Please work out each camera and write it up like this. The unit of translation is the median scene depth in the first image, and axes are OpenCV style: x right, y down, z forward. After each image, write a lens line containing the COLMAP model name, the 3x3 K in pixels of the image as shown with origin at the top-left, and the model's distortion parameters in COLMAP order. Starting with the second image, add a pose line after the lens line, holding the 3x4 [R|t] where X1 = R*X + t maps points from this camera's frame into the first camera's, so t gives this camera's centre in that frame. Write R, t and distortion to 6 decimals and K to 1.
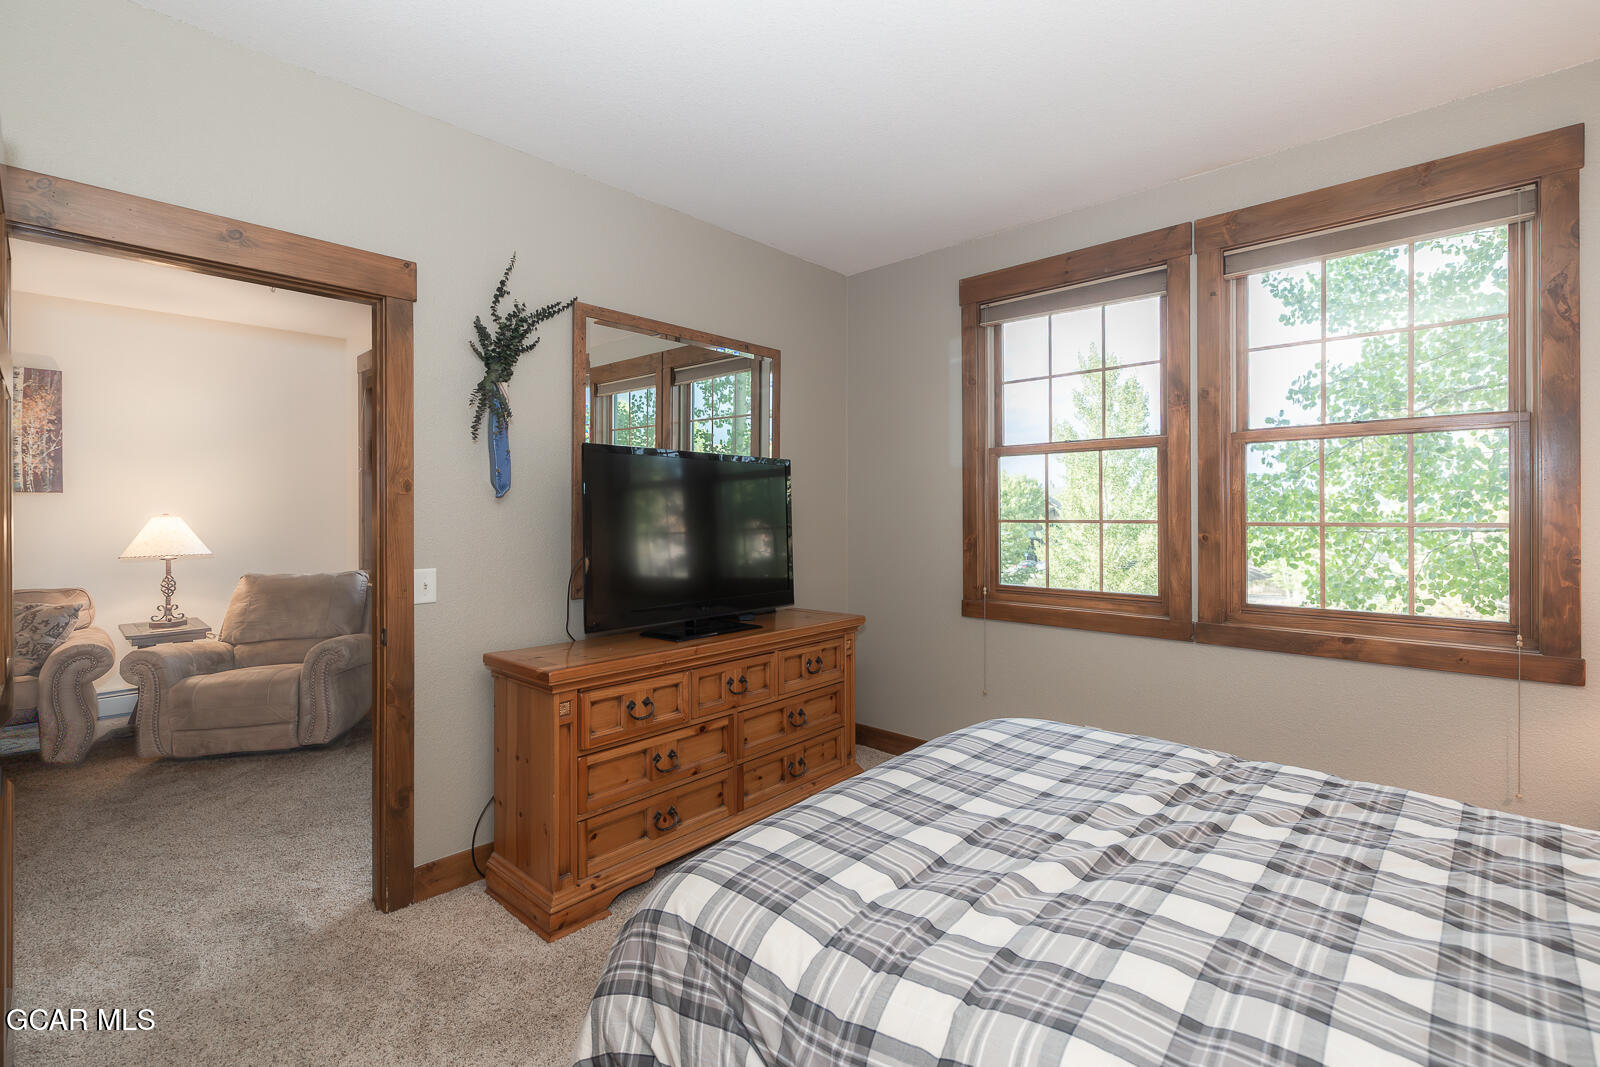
lens RADIAL K [[716.2, 0, 795.3], [0, 716.2, 495.1], [0, 0, 1]] dist [0.000196, 0.000042]
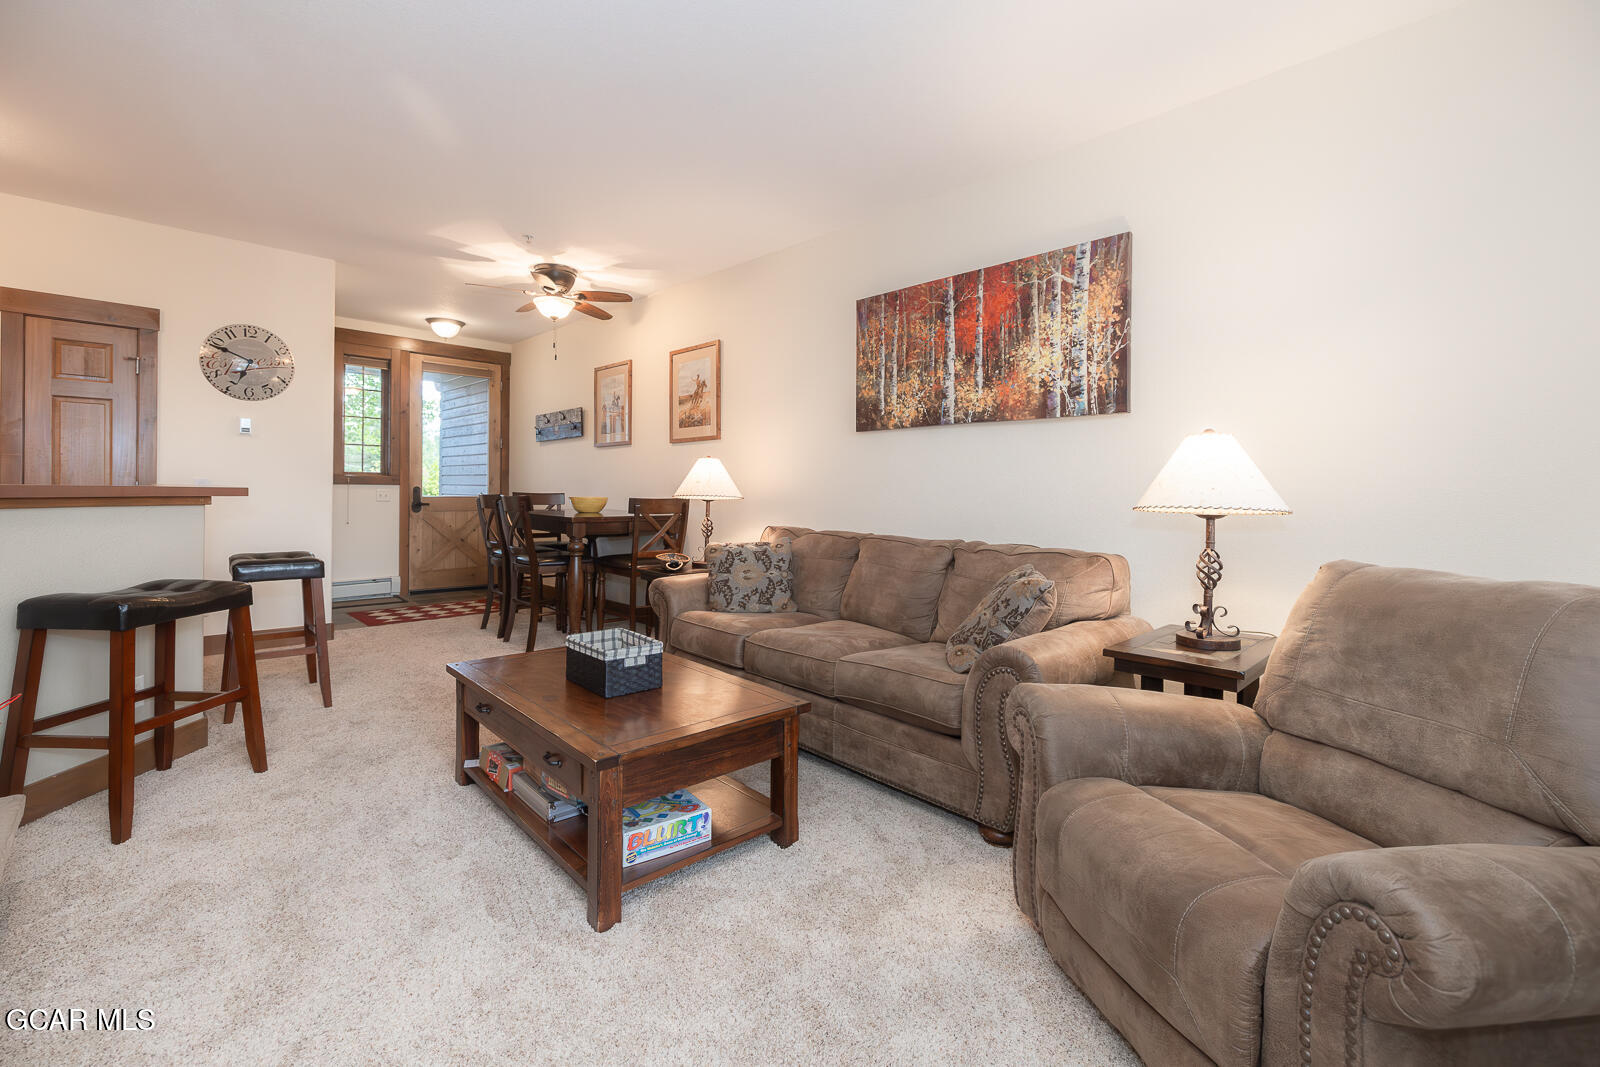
lens RADIAL K [[716.2, 0, 795.3], [0, 716.2, 495.1], [0, 0, 1]] dist [0.000196, 0.000042]
pose [[-0.028915, 0.010482, -0.999527, -0.561089], [0.008020, 0.999915, 0.010254, 0.105212], [0.999550, -0.007720, -0.028996, 1.156872]]
